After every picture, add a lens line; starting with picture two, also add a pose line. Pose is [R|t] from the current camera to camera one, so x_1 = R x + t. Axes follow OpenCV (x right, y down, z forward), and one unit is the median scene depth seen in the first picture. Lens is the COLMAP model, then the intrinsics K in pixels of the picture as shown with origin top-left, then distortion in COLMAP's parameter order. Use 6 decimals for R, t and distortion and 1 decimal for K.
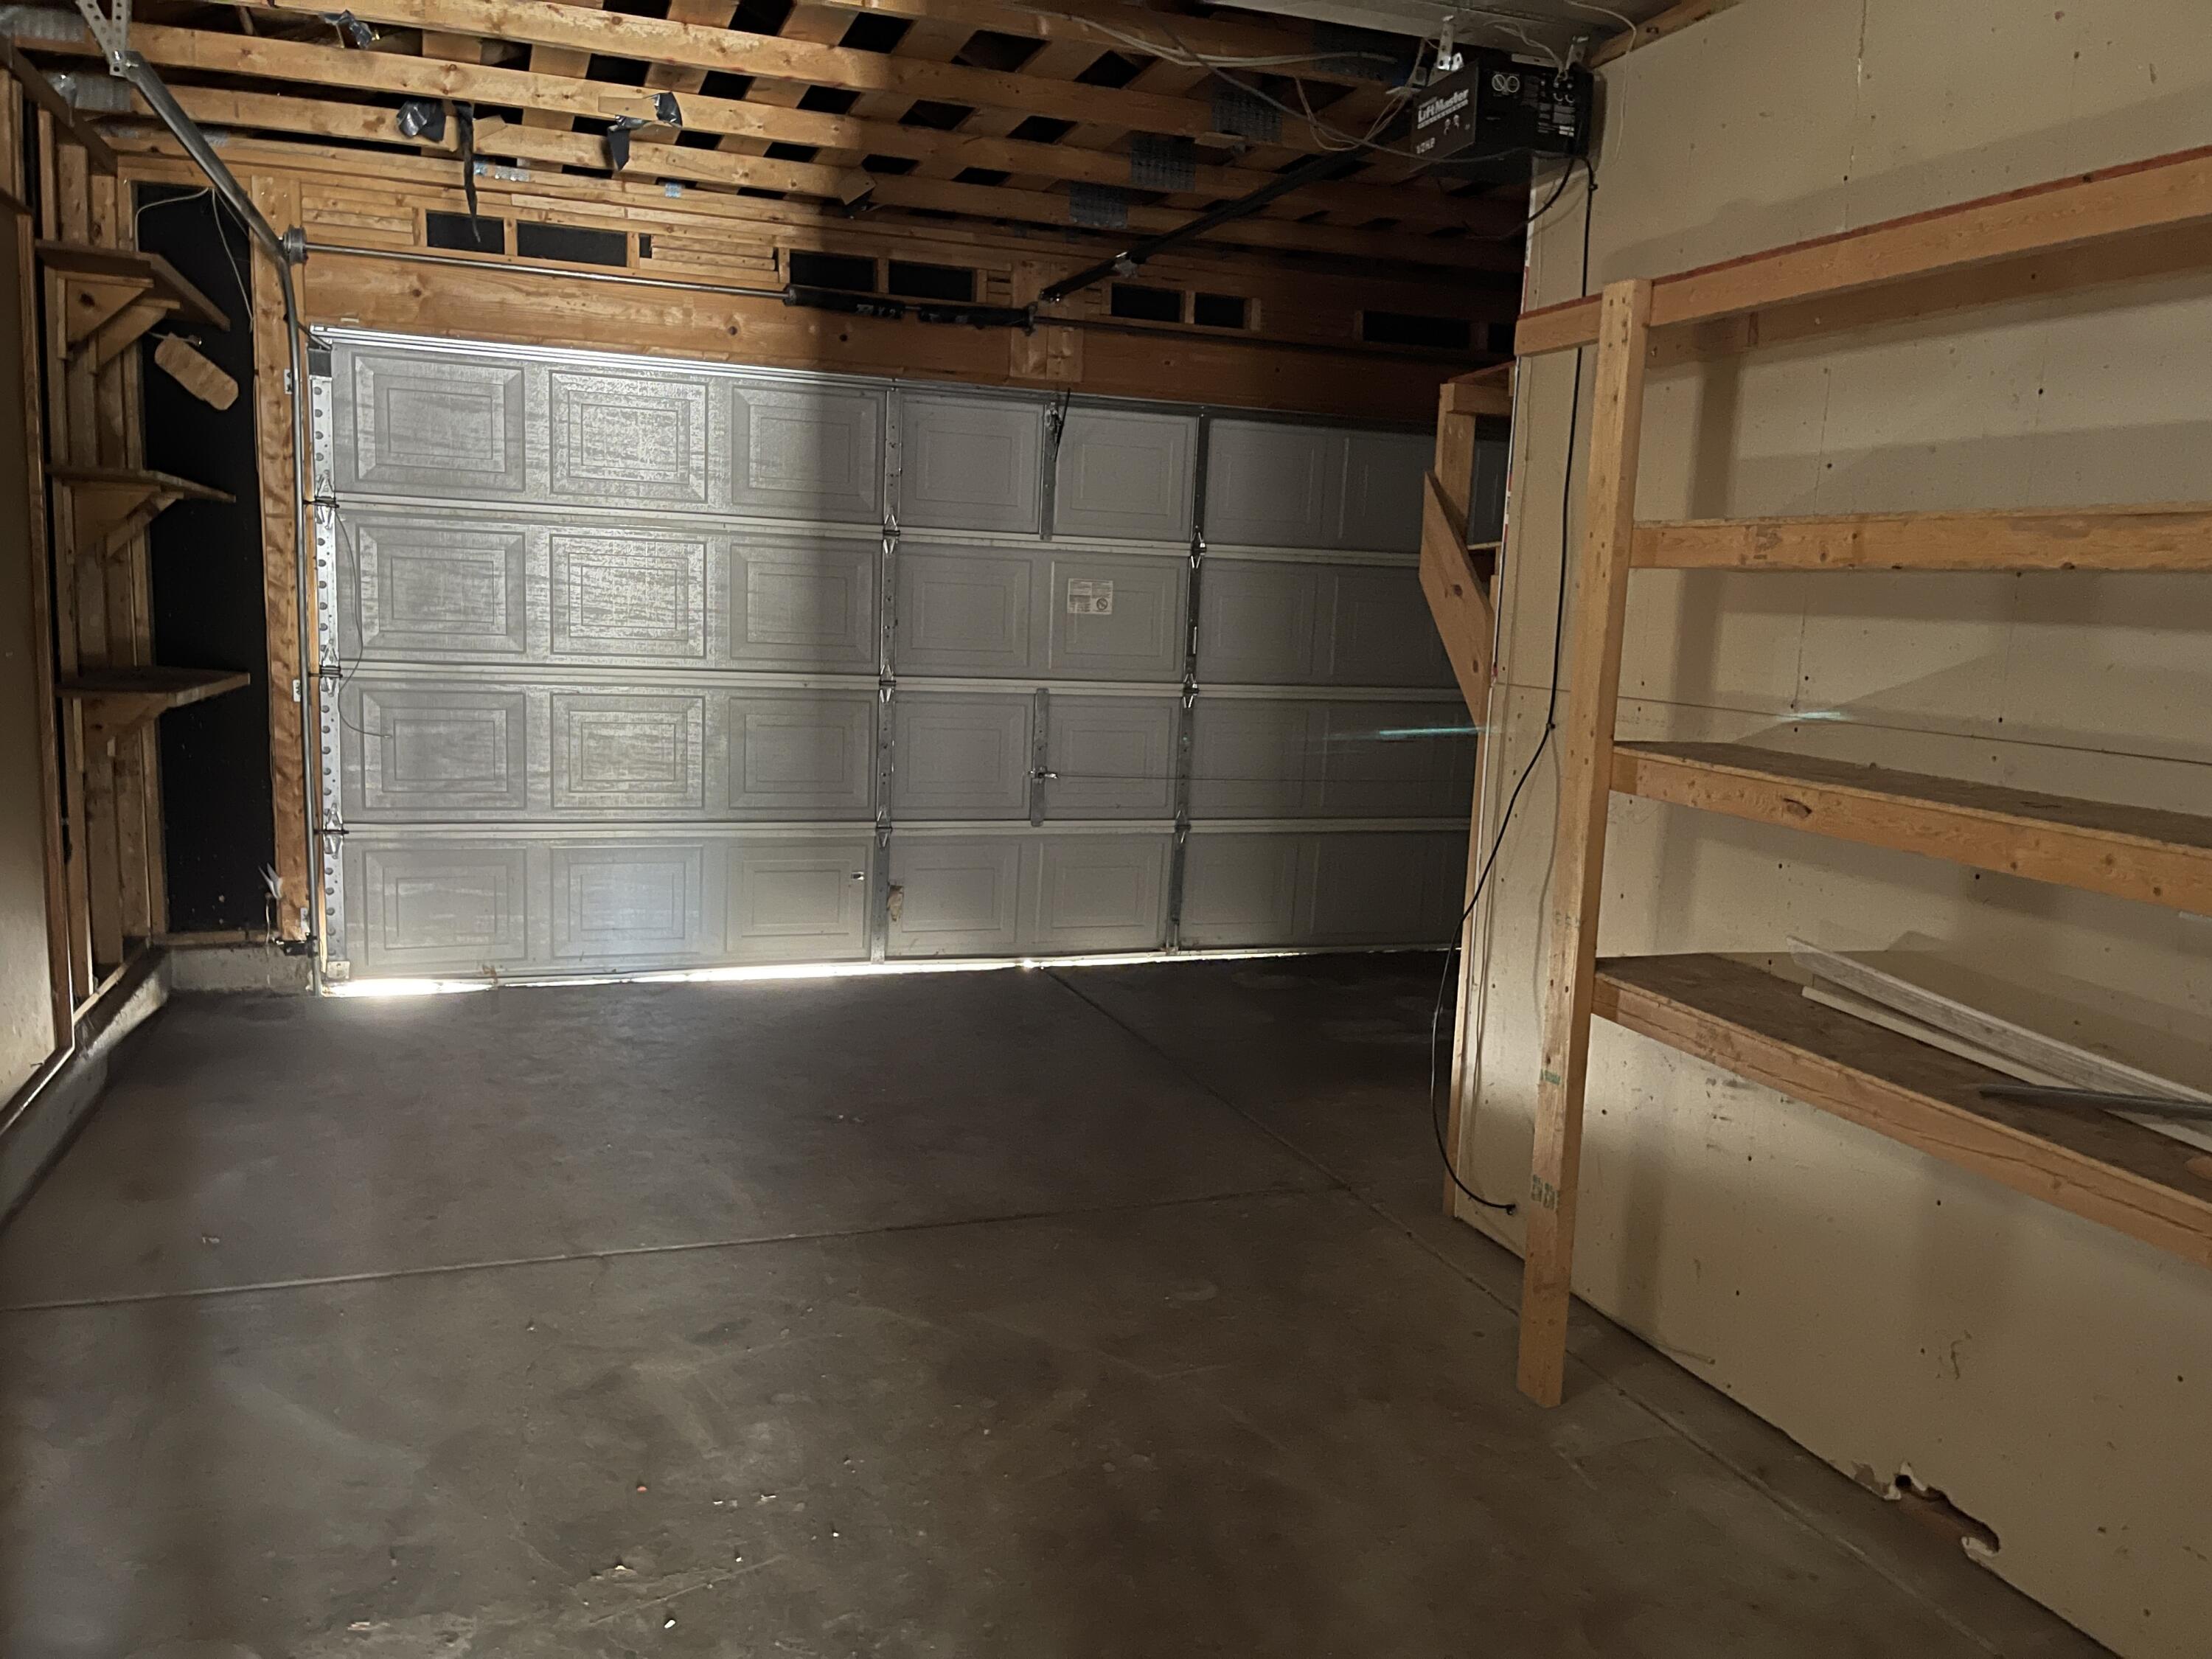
lens RADIAL K [[1665.9, 0, 1110.0], [0, 1665.9, 820.0], [0, 0, 1]] dist [0.117268, -0.170397]
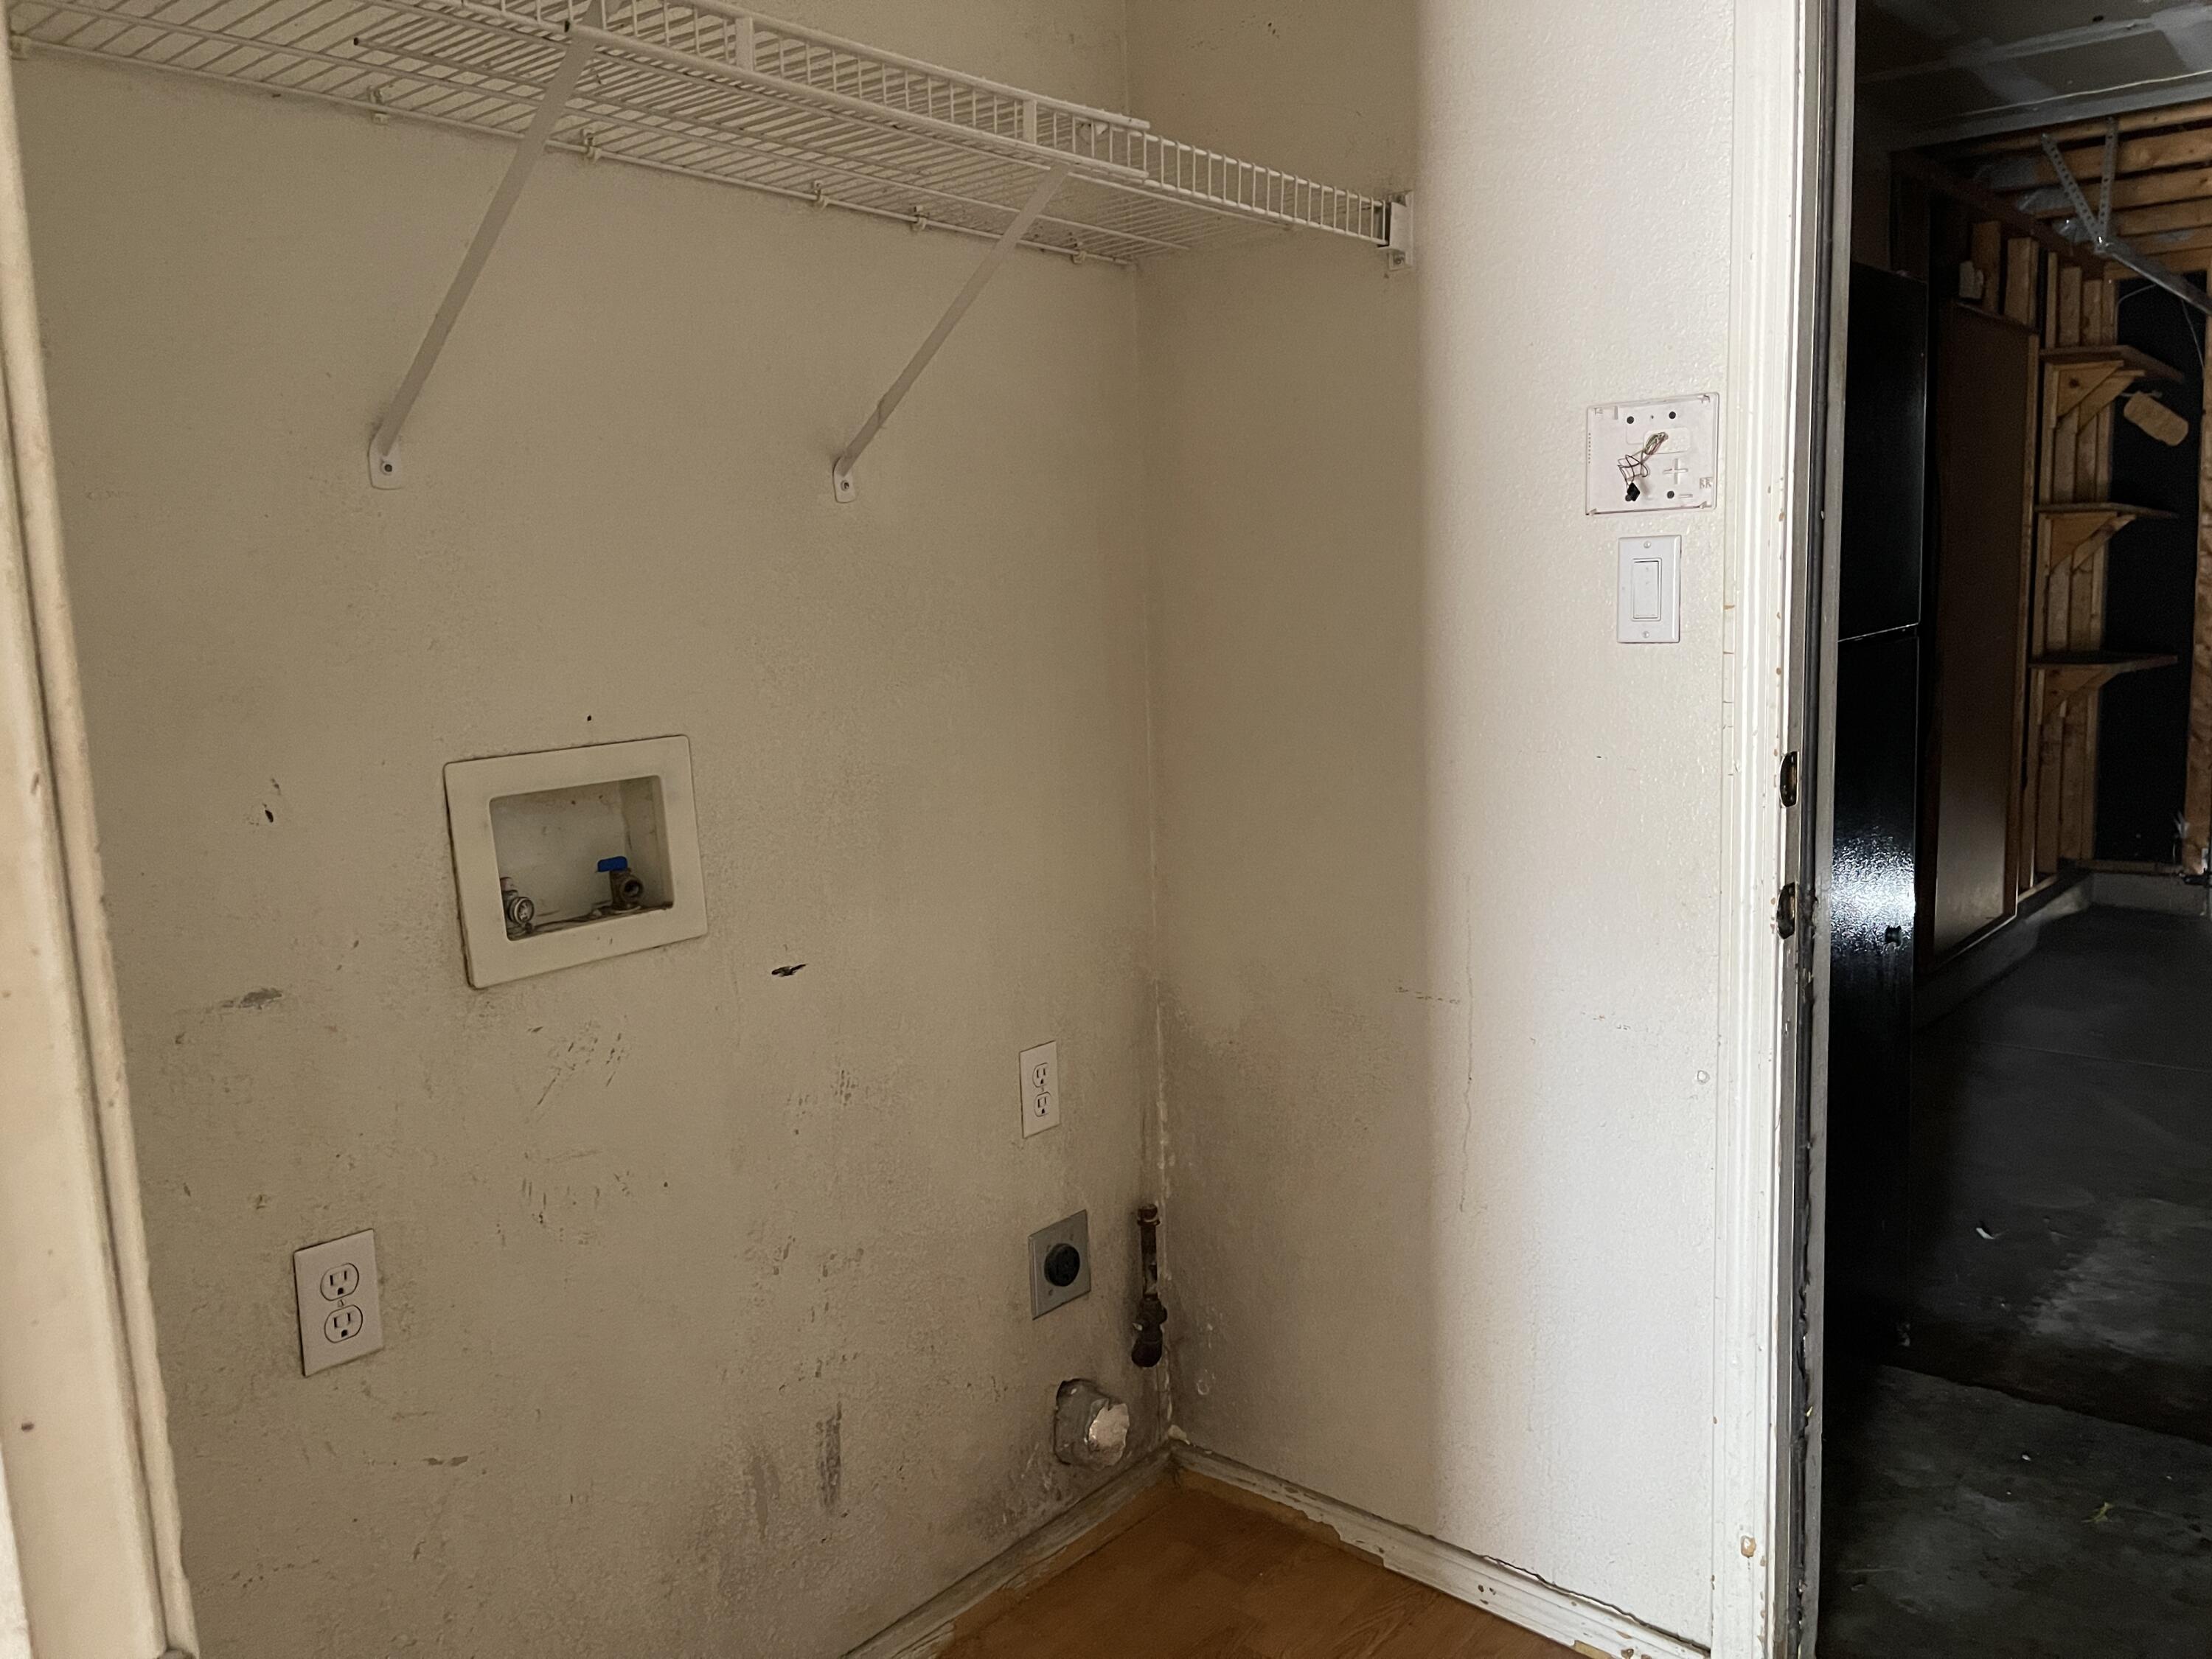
lens RADIAL K [[1665.9, 0, 1110.0], [0, 1665.9, 820.0], [0, 0, 1]] dist [0.117268, -0.170397]
pose [[0.502563, 0.067281, -0.861919, 0.193026], [-0.075579, 0.996569, 0.033724, 0.054828], [0.861231, 0.048194, 0.505924, -0.316978]]
